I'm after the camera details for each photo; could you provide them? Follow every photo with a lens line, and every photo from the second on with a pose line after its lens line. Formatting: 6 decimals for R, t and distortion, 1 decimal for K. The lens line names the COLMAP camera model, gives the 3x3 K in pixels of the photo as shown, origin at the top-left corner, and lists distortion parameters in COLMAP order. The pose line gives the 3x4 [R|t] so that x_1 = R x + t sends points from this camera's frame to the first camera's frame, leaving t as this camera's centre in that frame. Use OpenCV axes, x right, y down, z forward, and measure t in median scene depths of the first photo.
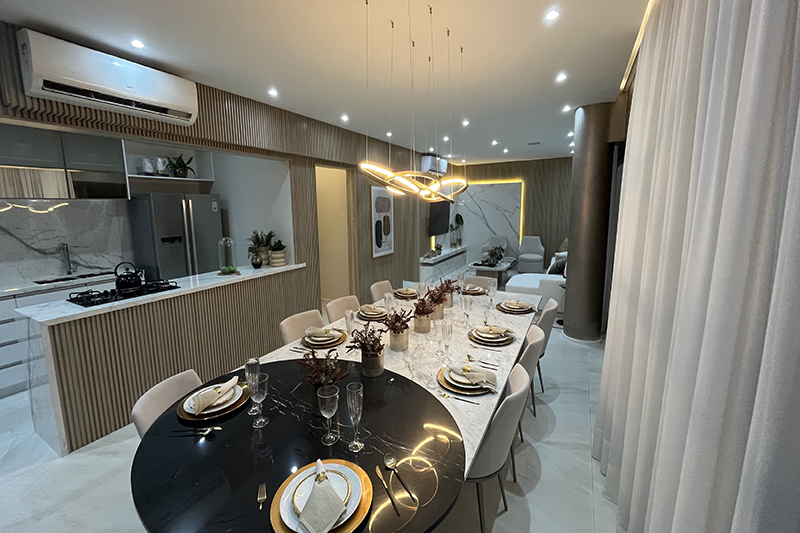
lens RADIAL K [[319.2, 0, 400.0], [0, 319.2, 266.5], [0, 0, 1]] dist [-0.001833, -0.000073]
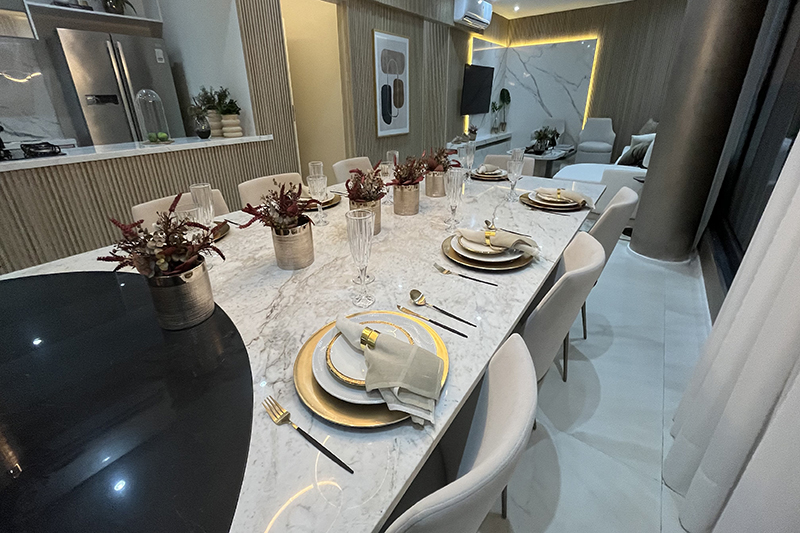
lens RADIAL K [[333.8, 0, 403.2], [0, 333.8, 233.2], [0, 0, 1]] dist [-0.001876, -0.000253]
pose [[0.992252, 0.054015, -0.111885, 0.106635], [-0.030145, 0.978307, 0.204957, 0.045986], [0.120528, -0.199997, 0.972355, 0.246033]]
